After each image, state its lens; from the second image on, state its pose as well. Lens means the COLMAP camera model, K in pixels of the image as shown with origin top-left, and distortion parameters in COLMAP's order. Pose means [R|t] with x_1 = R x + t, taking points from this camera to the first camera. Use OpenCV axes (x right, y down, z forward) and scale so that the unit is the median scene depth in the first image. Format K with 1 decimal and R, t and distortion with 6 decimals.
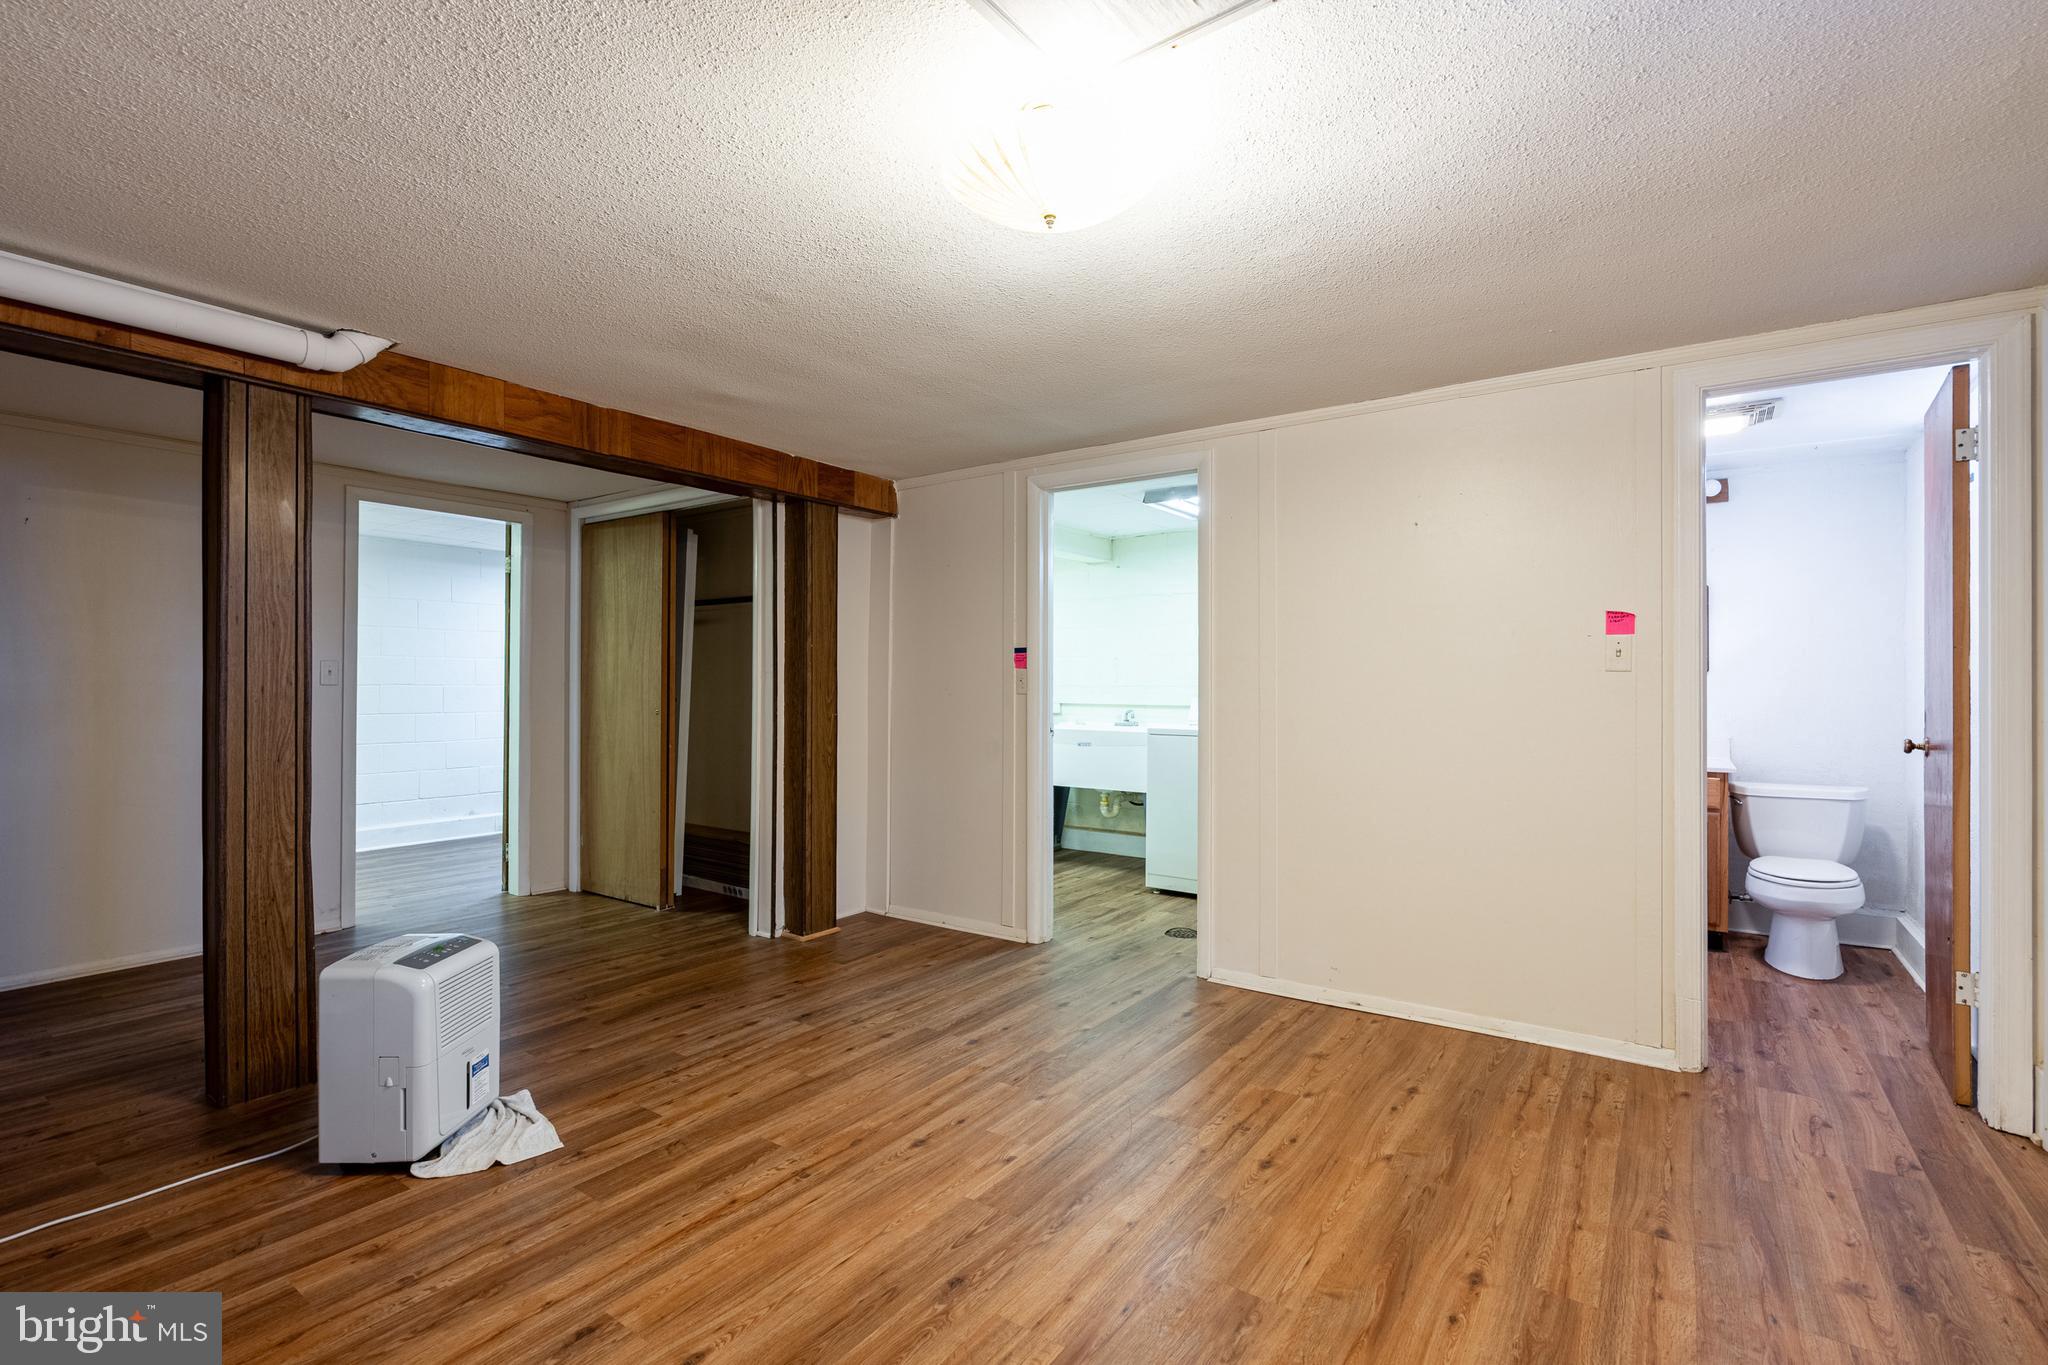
lens RADIAL K [[932.4, 0, 1018.4], [0, 932.4, 679.1], [0, 0, 1]] dist [-0.005047, 0.000541]
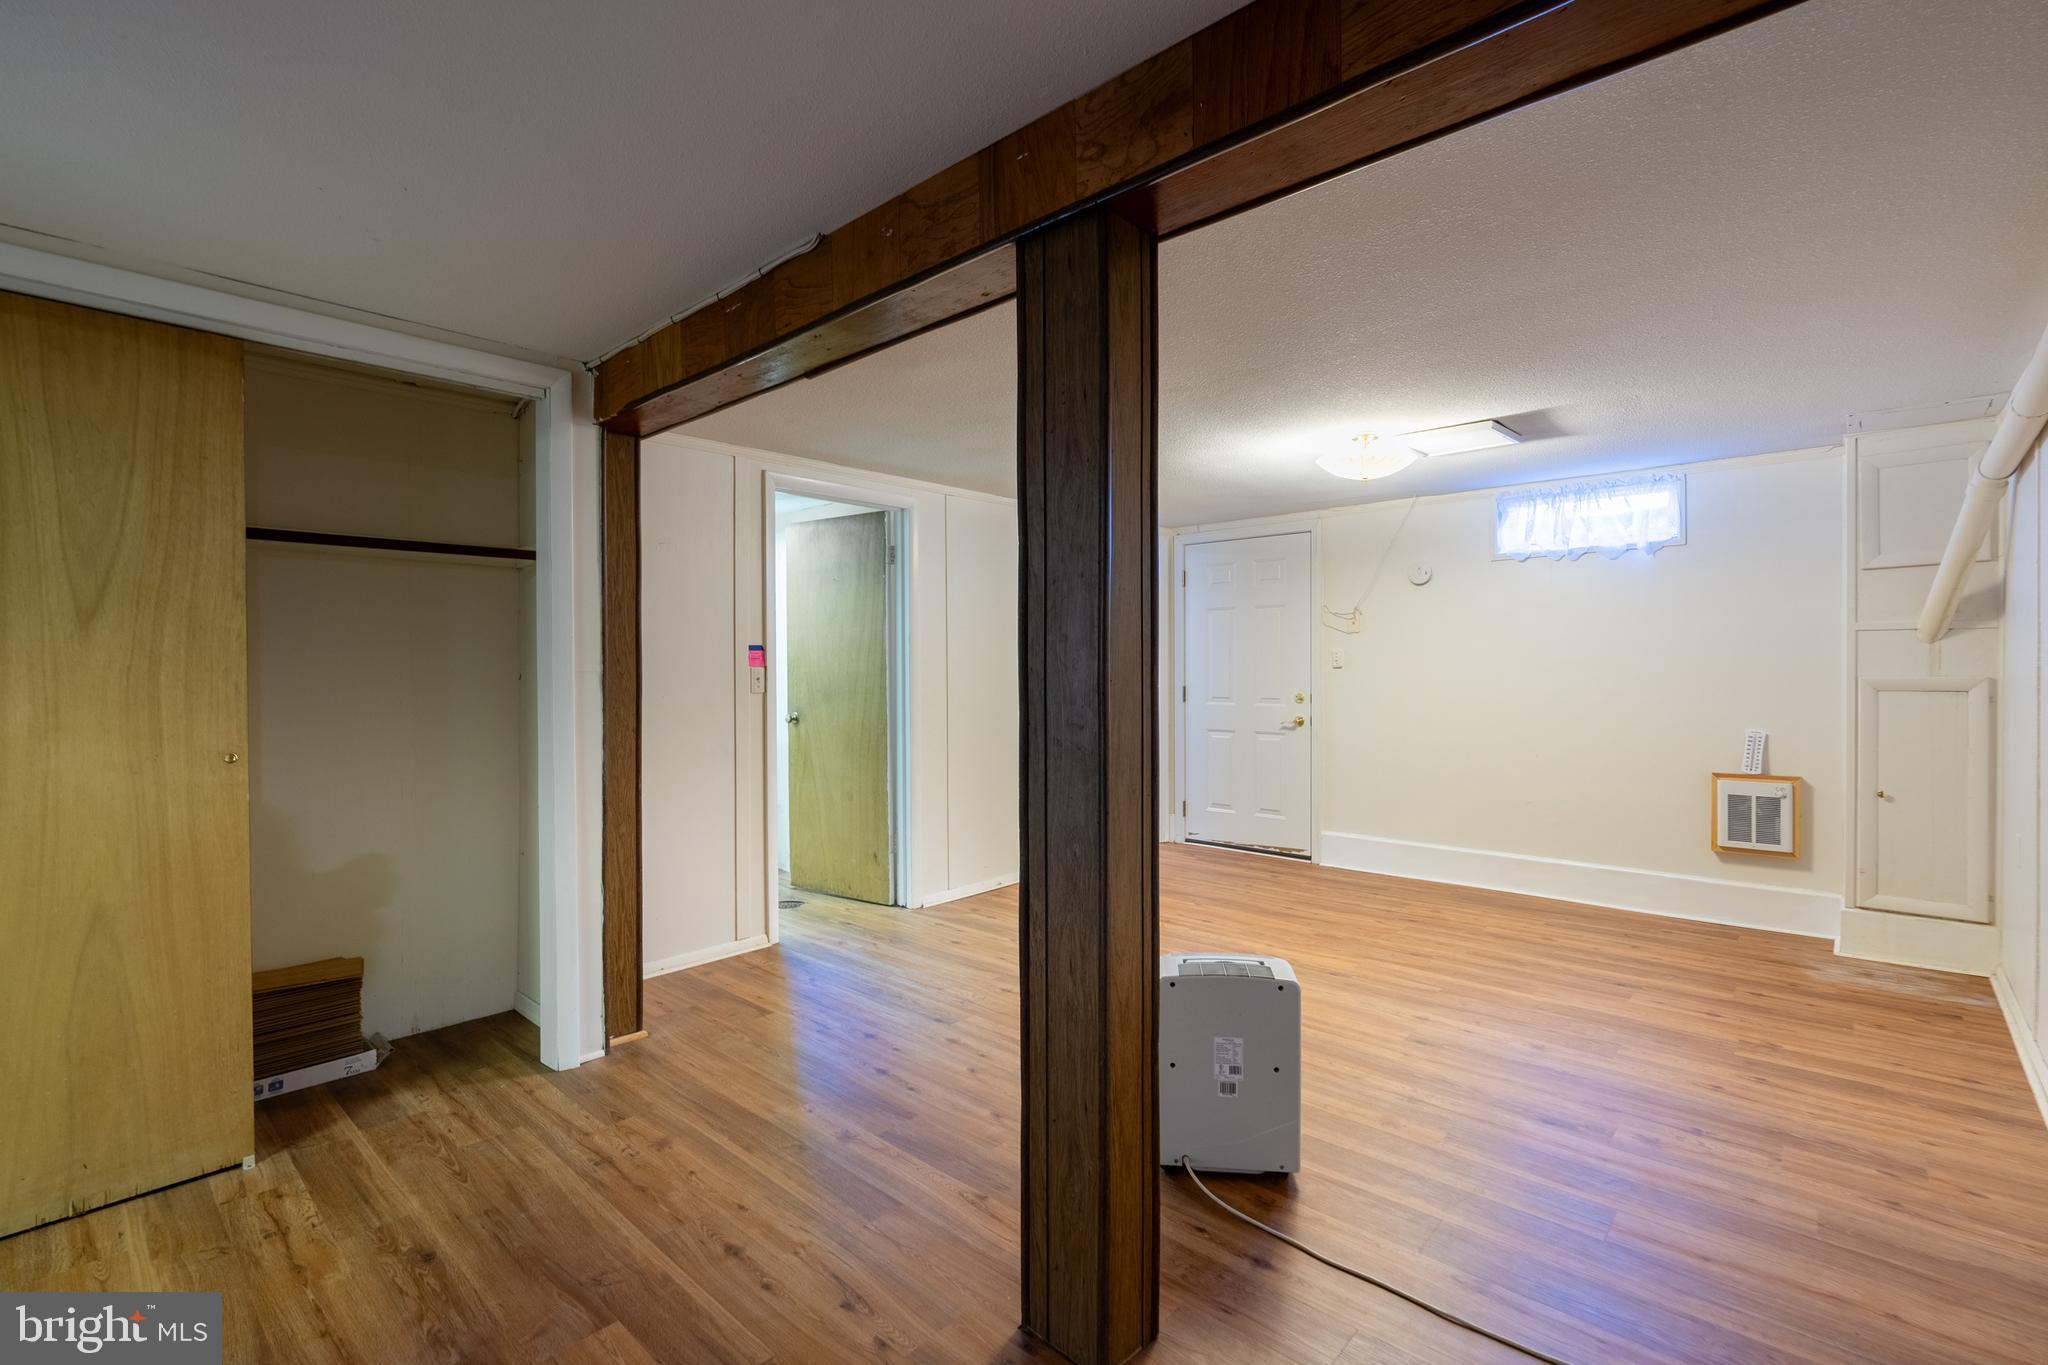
lens RADIAL K [[932.4, 0, 1027.9], [0, 932.4, 674.4], [0, 0, 1]] dist [-0.005047, 0.000541]
pose [[0.113529, -0.010957, 0.993474, -1.488063], [0.000627, 0.999940, 0.010957, -0.022857], [-0.993535, -0.000621, 0.113529, 0.985887]]
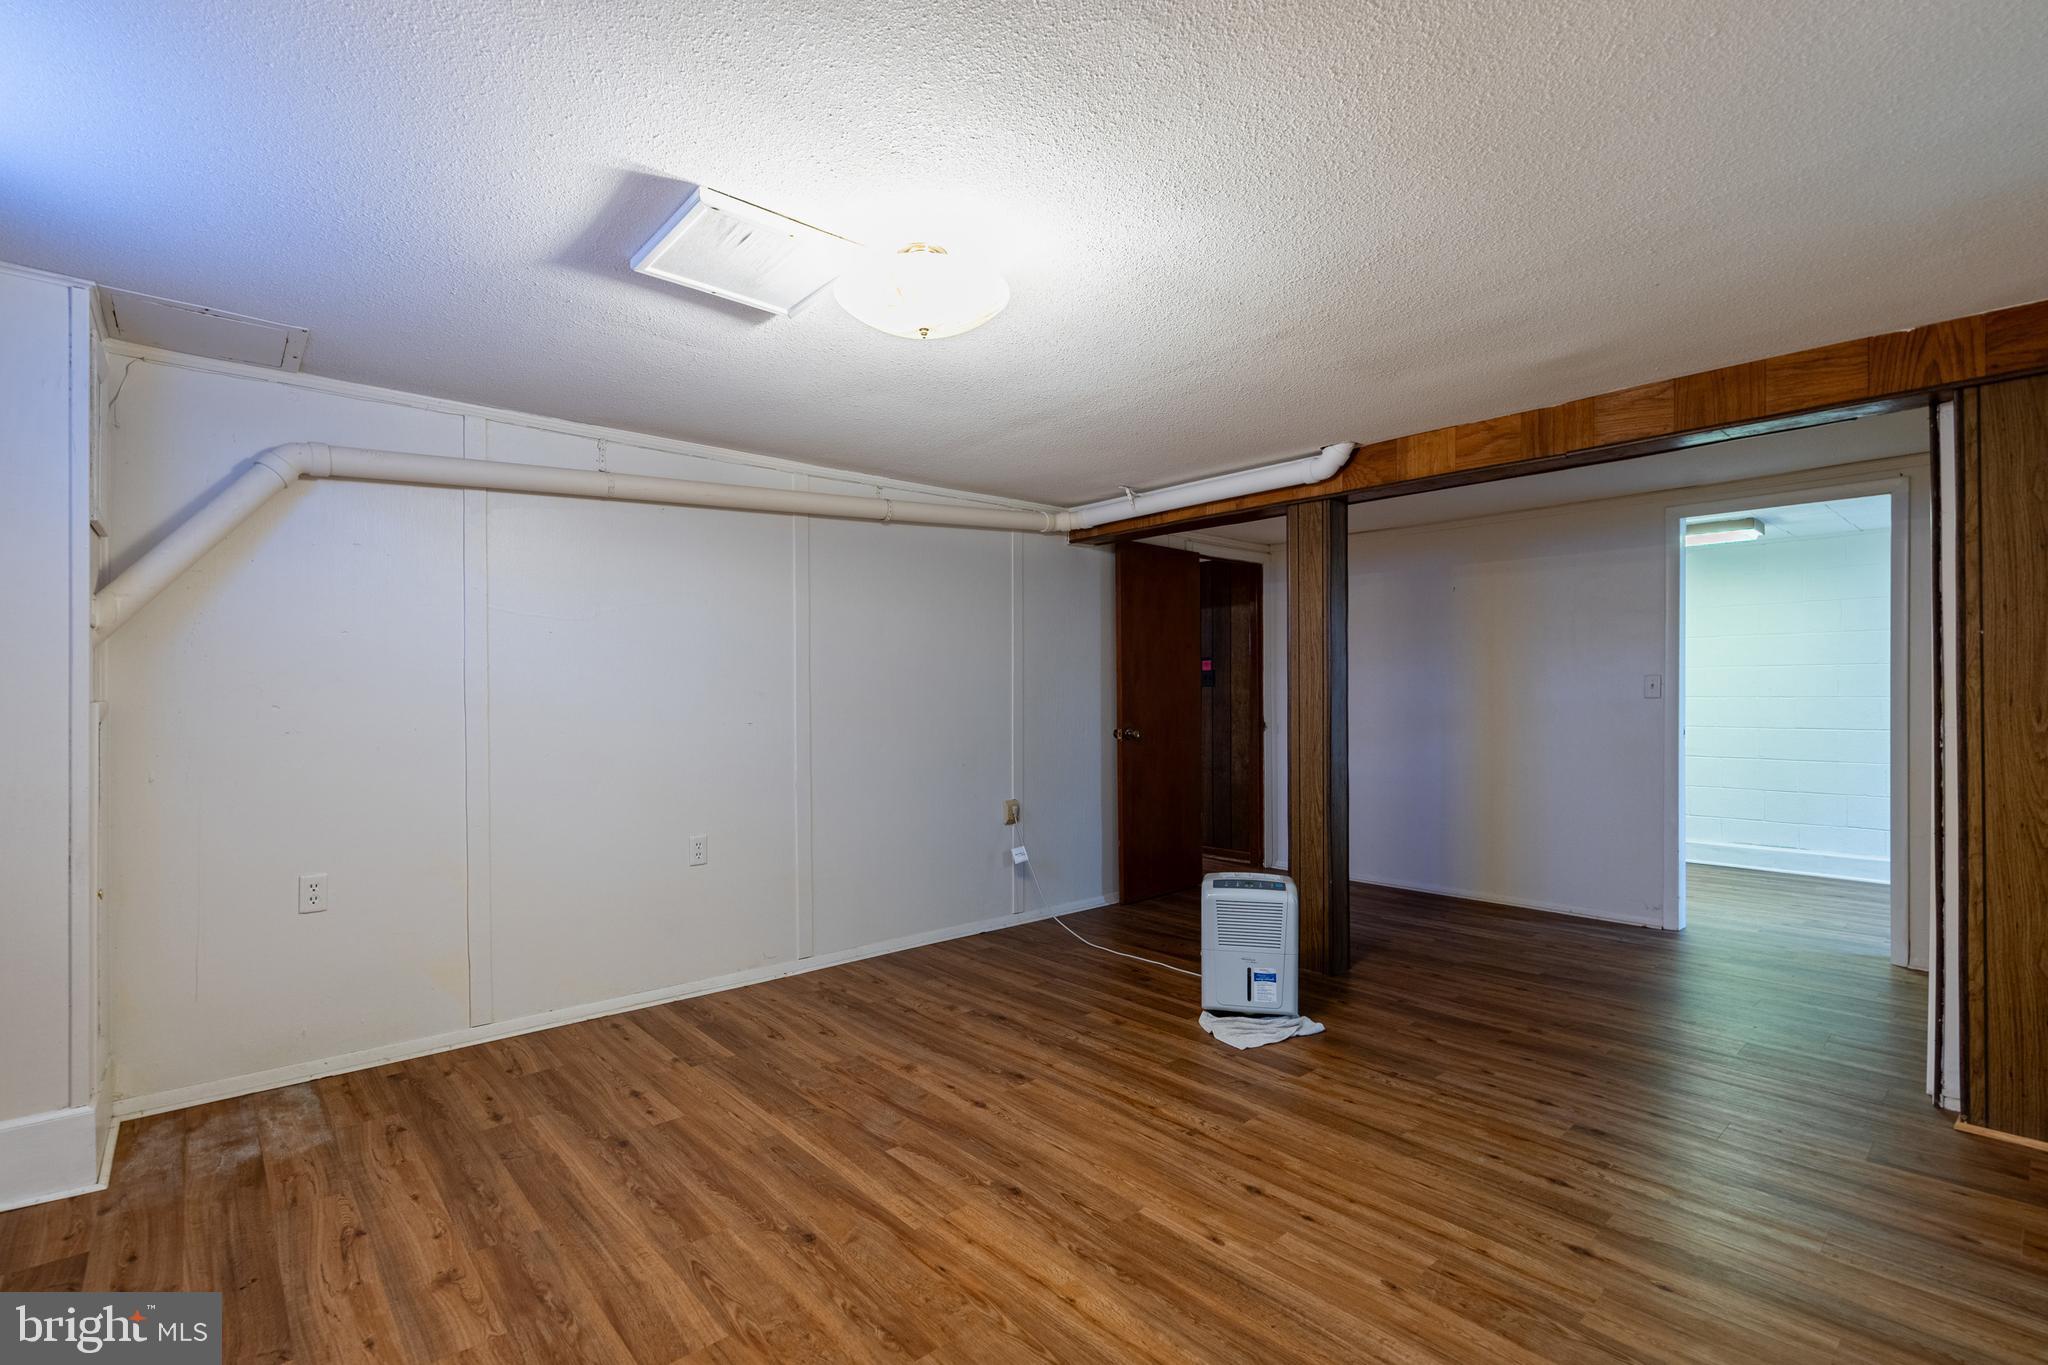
lens RADIAL K [[932.4, 0, 1027.9], [0, 932.4, 692.6], [0, 0, 1]] dist [-0.005047, 0.000541]
pose [[-0.217411, -0.002838, -0.976076, 0.773258], [0.007959, 0.999957, -0.004680, -0.000865], [0.976048, -0.008786, -0.217379, 0.885104]]
